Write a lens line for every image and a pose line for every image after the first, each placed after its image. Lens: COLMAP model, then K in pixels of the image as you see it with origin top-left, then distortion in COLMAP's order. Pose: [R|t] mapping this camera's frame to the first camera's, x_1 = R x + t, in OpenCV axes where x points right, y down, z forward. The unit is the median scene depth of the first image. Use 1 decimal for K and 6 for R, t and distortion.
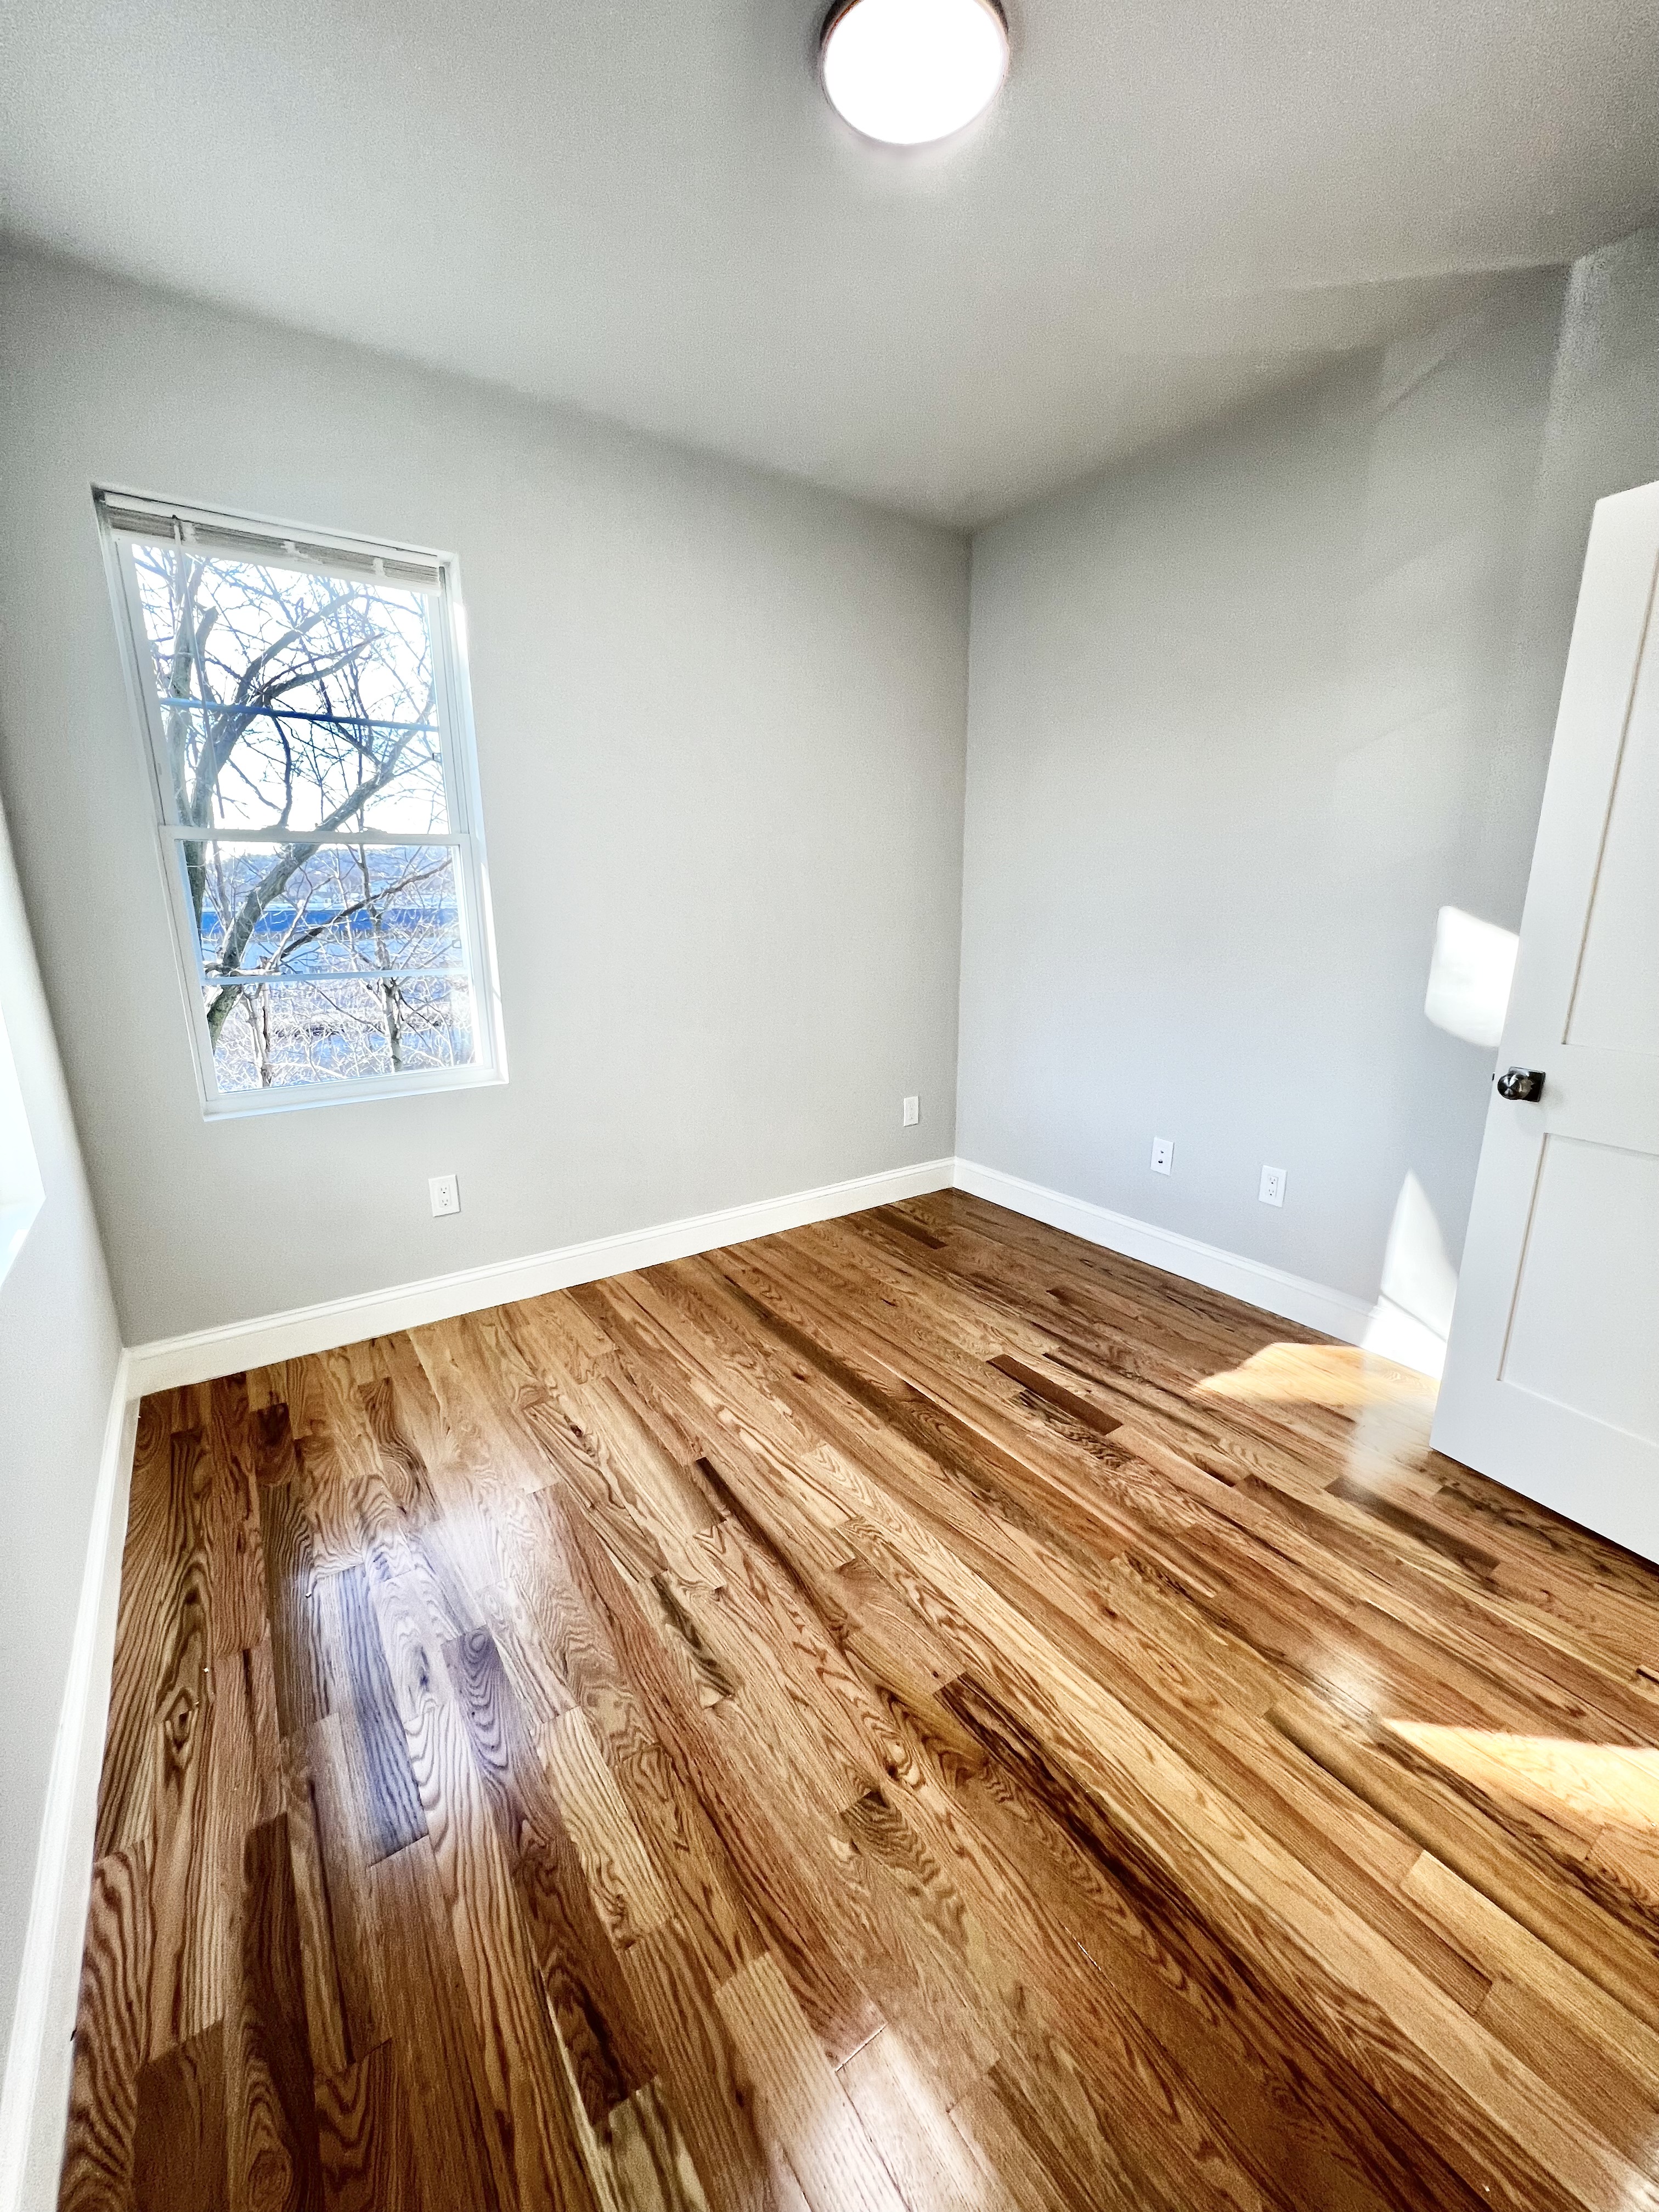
lens RADIAL K [[886.2, 0, 829.5], [0, 886.2, 1106.0], [0, 0, 1]] dist [0.000035, -0.000010]
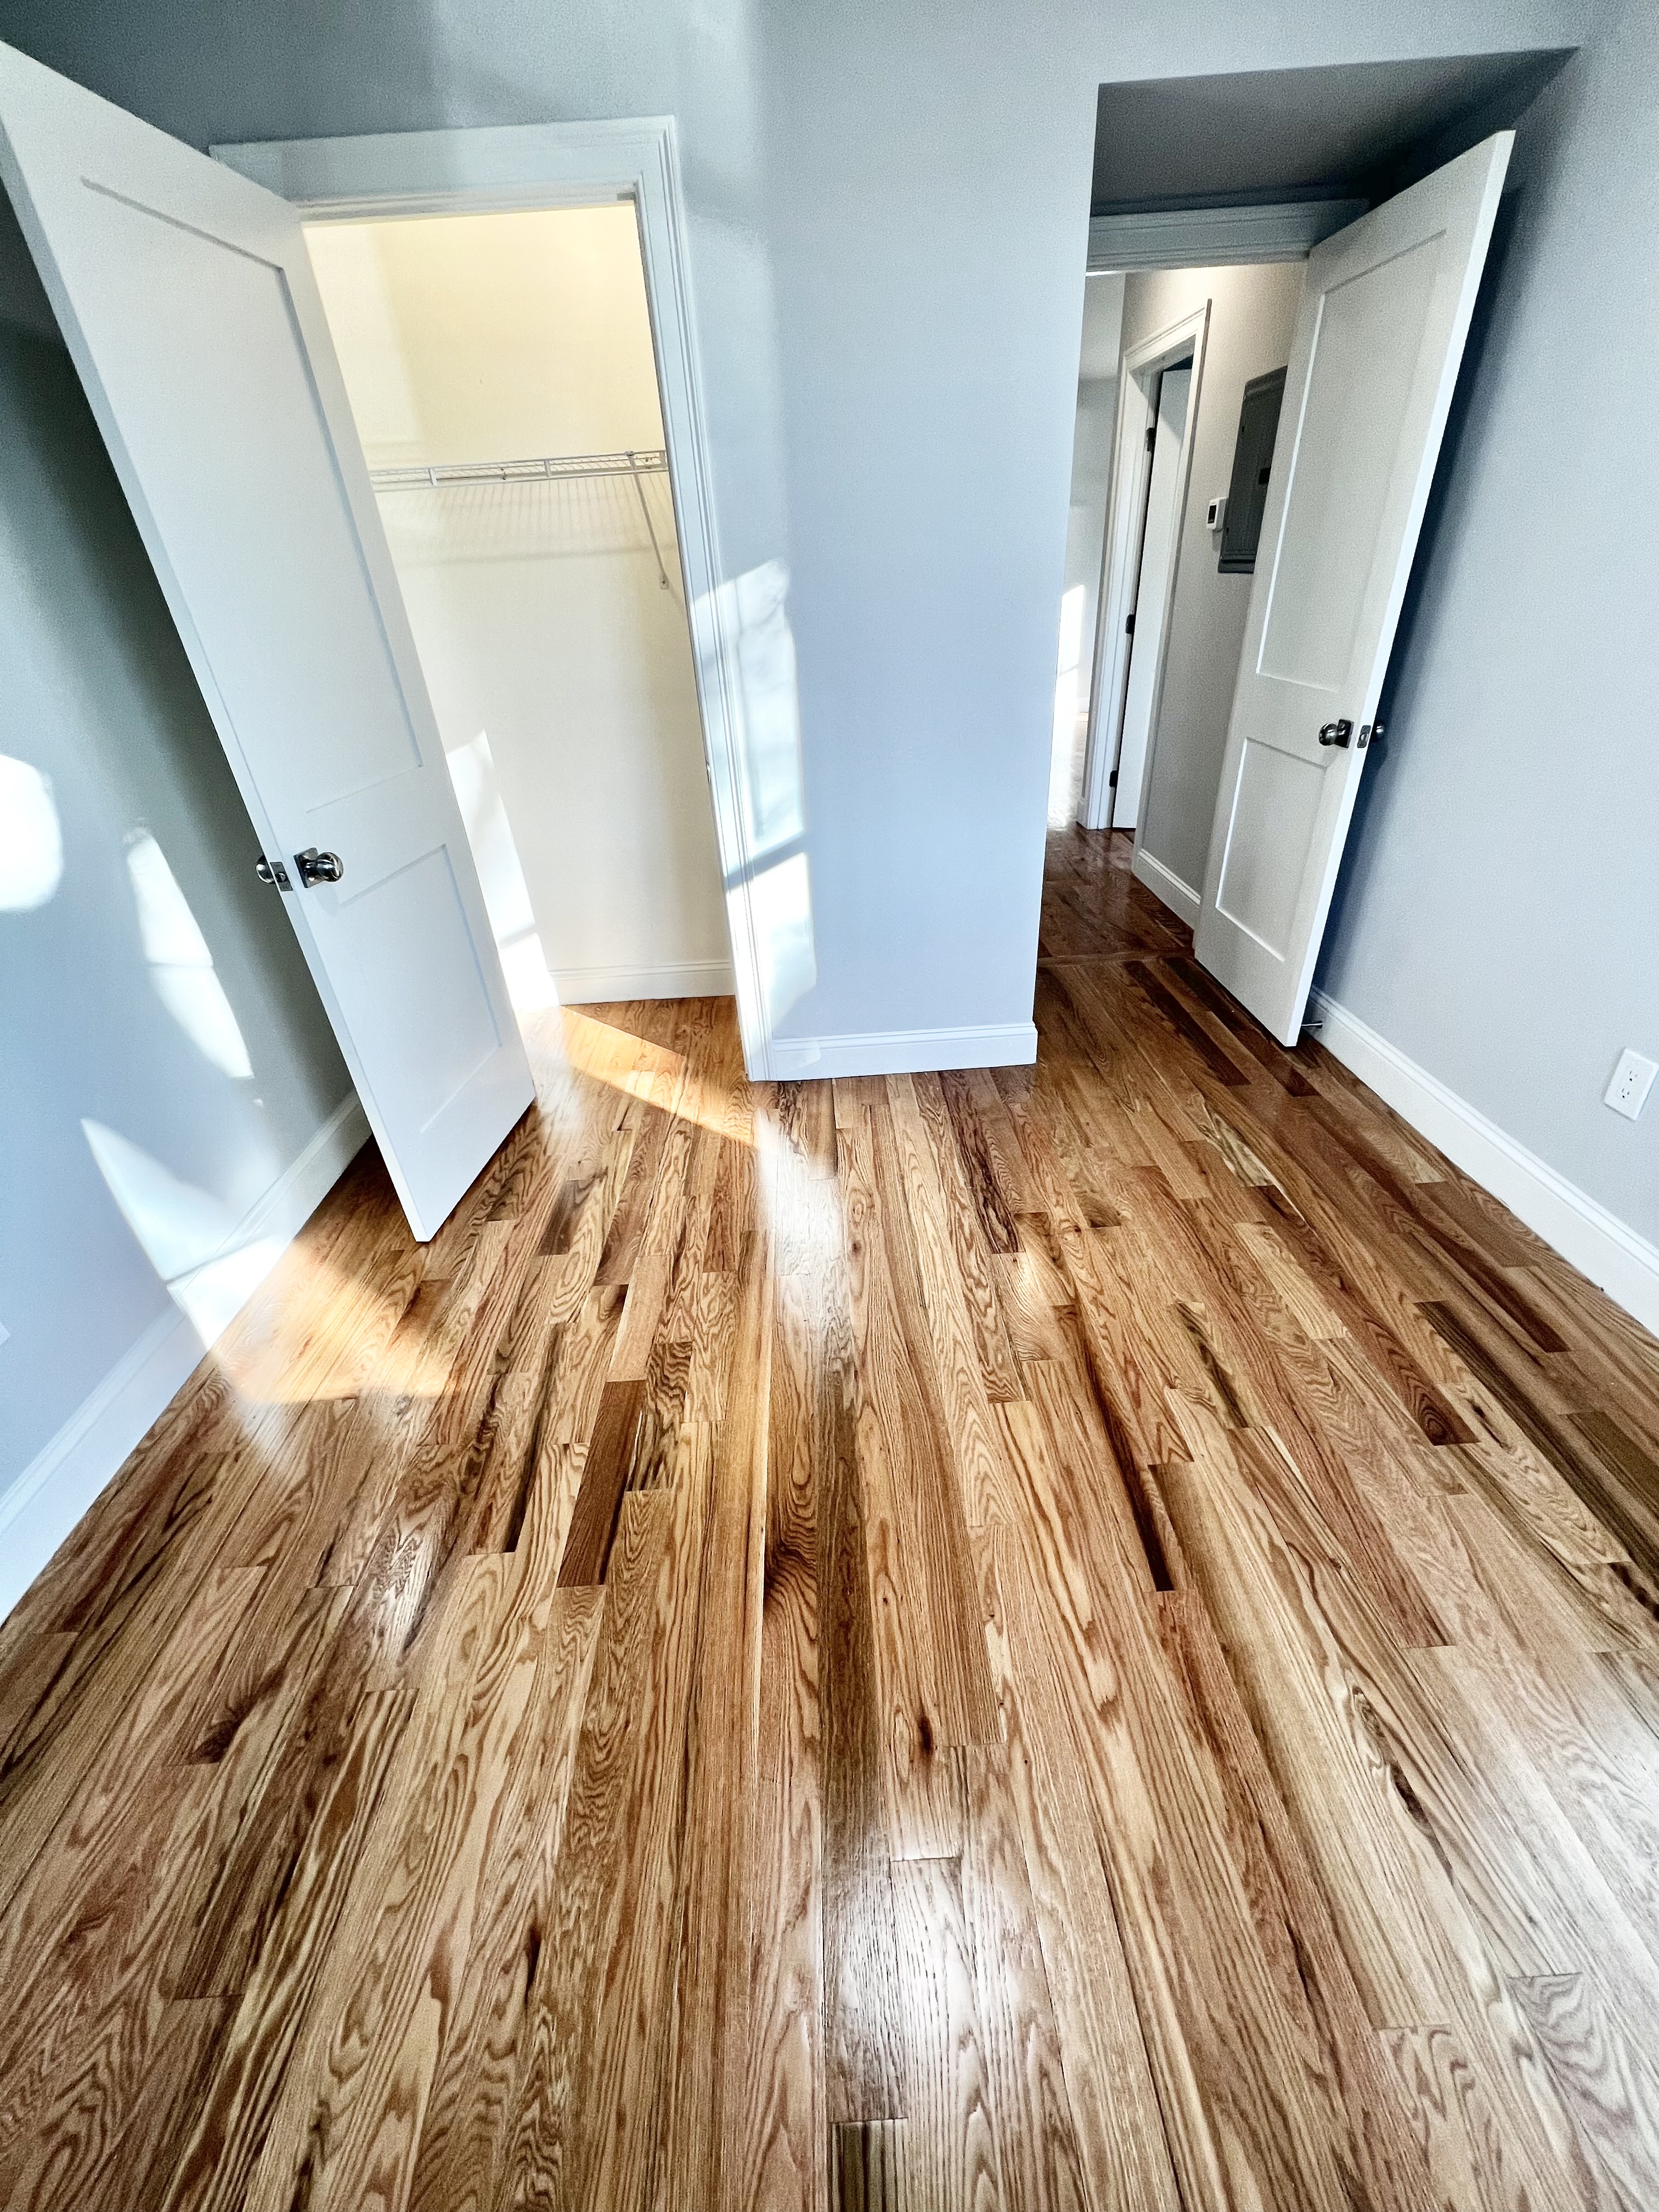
lens RADIAL K [[885.1, 0, 829.5], [0, 885.1, 1106.0], [0, 0, 1]] dist [-0.003546, 0.000808]
pose [[-0.840163, -0.235809, 0.488386, -0.182557], [0.186695, 0.719731, 0.668679, -0.348047], [-0.509187, 0.652979, -0.560667, 1.338624]]
